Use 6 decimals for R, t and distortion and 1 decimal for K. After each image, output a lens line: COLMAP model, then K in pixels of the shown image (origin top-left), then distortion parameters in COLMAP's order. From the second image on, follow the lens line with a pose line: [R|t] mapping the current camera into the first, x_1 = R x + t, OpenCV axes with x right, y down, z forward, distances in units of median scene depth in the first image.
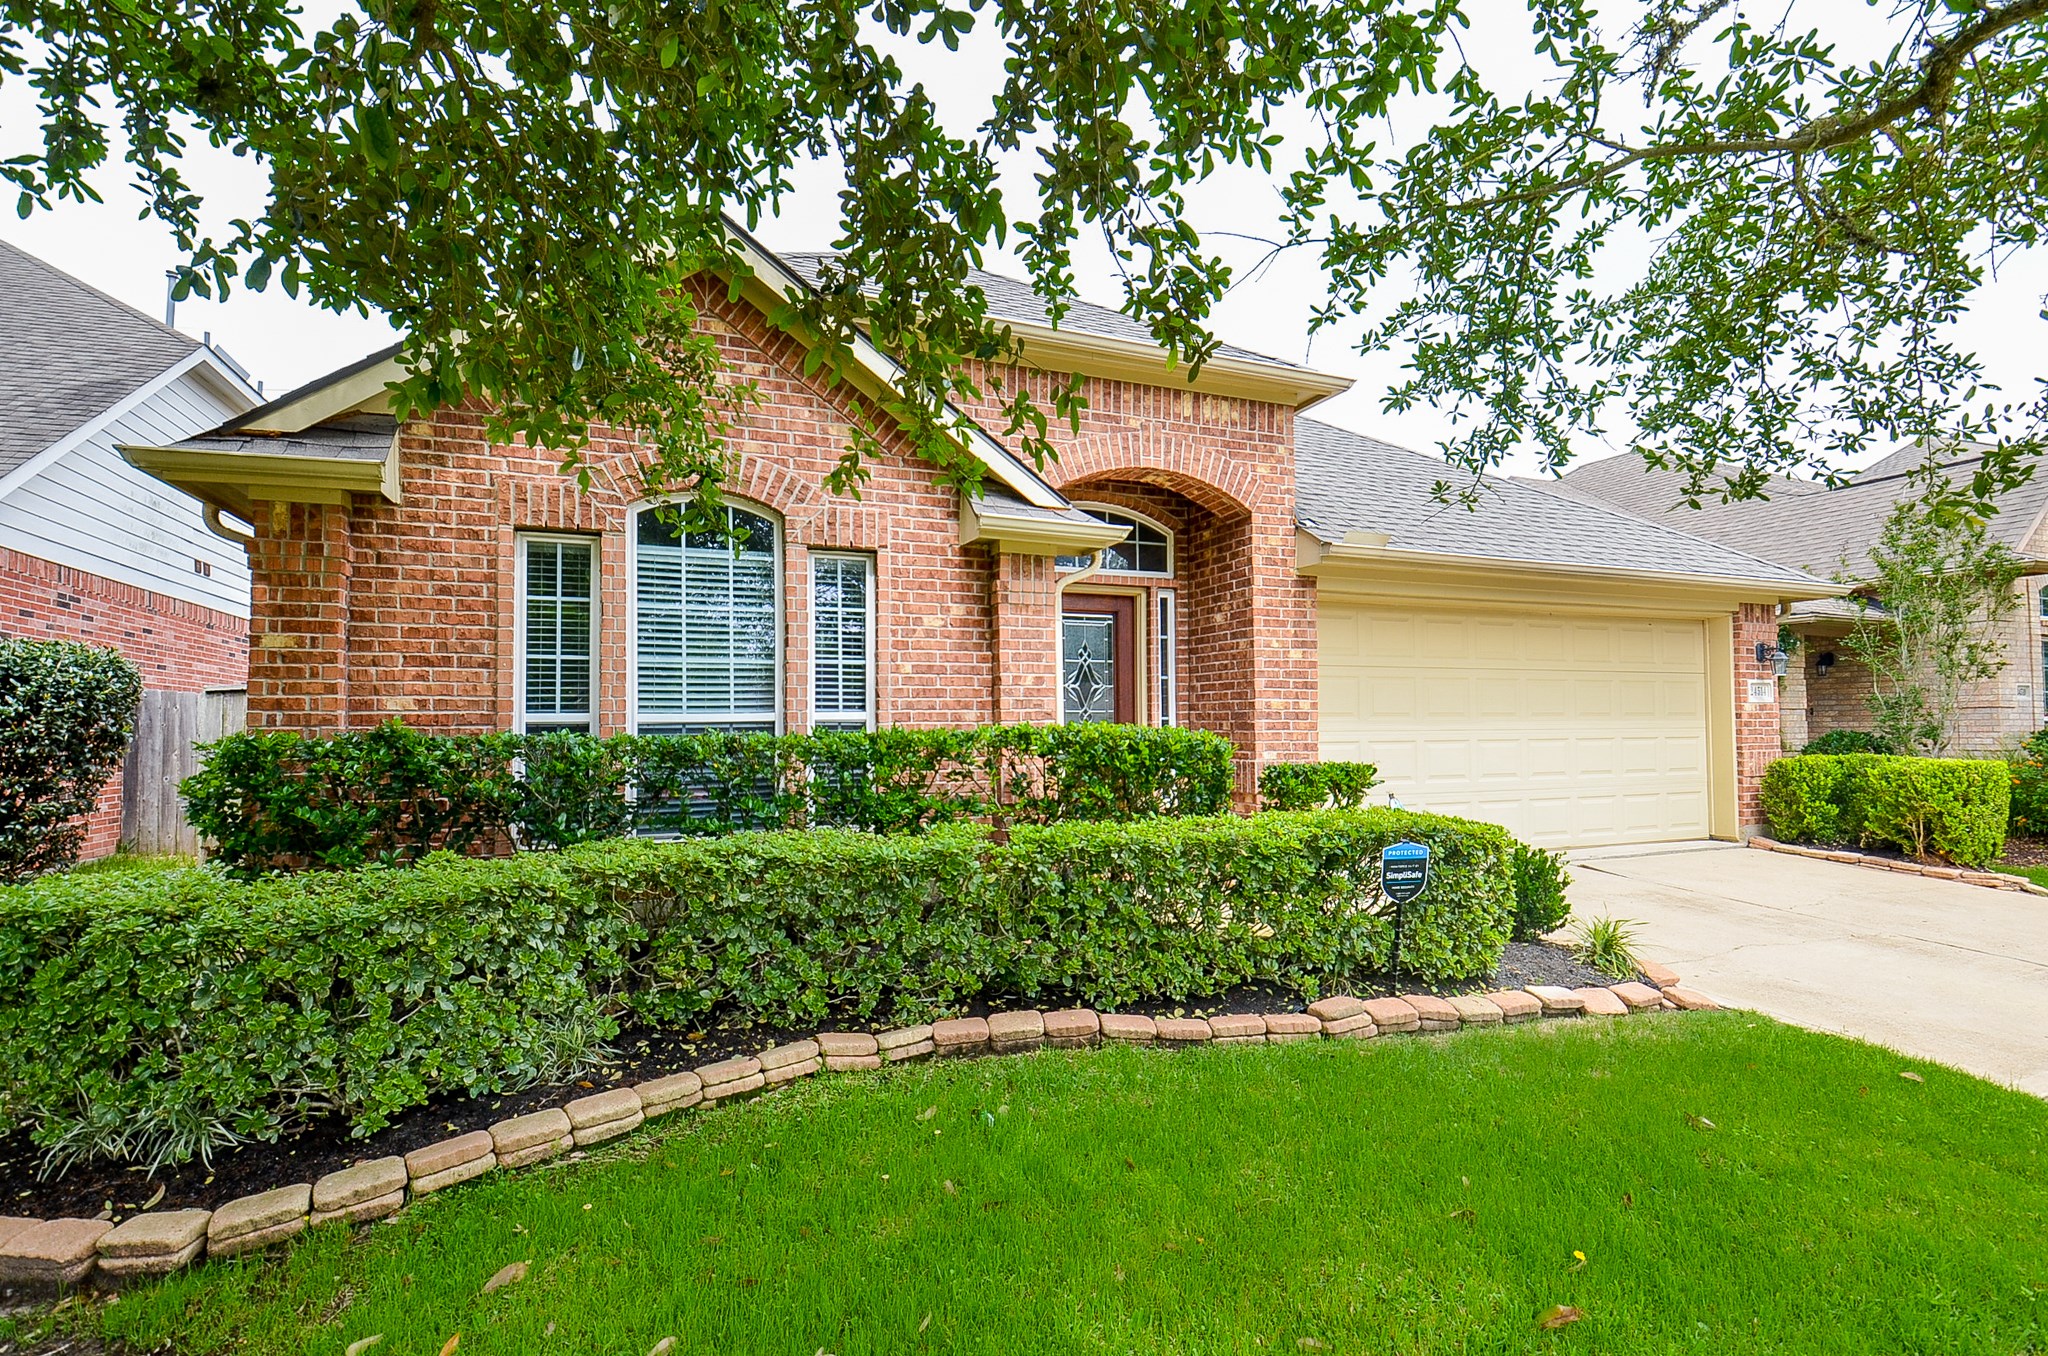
lens RADIAL K [[946.8, 0, 1020.3], [0, 946.8, 701.4], [0, 0, 1]] dist [0.016384, -0.000443]
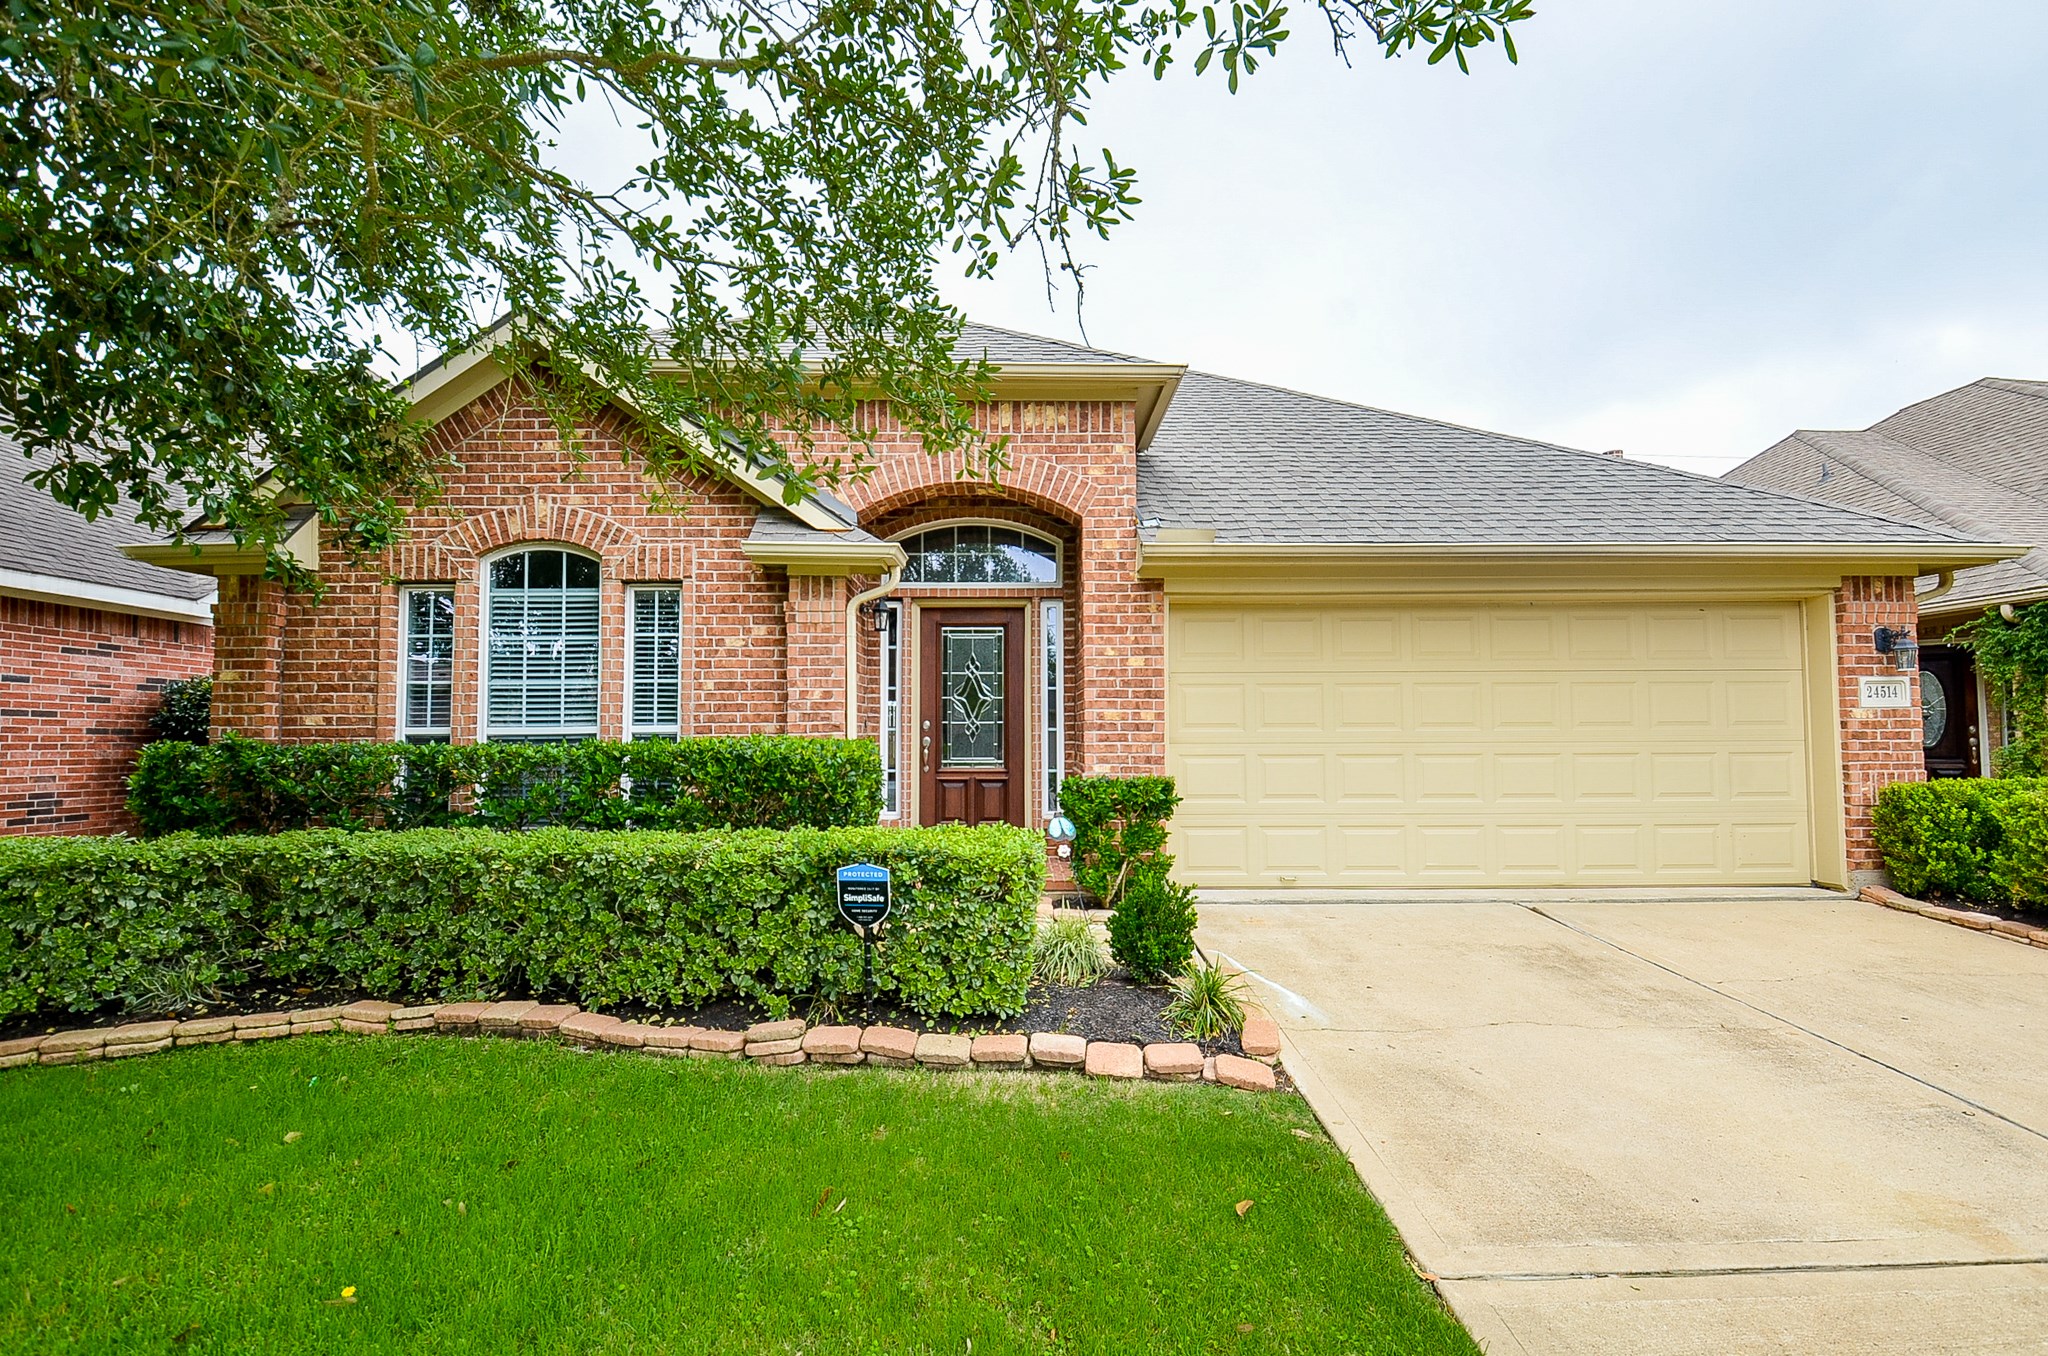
lens RADIAL K [[900.5, 0, 1034.4], [0, 900.5, 692.5], [0, 0, 1]] dist [0.029070, -0.025805]
pose [[0.934387, -0.015121, -0.355939, 0.641194], [0.008282, 0.999751, -0.020730, -0.001667], [0.356164, 0.016422, 0.934279, 0.155644]]
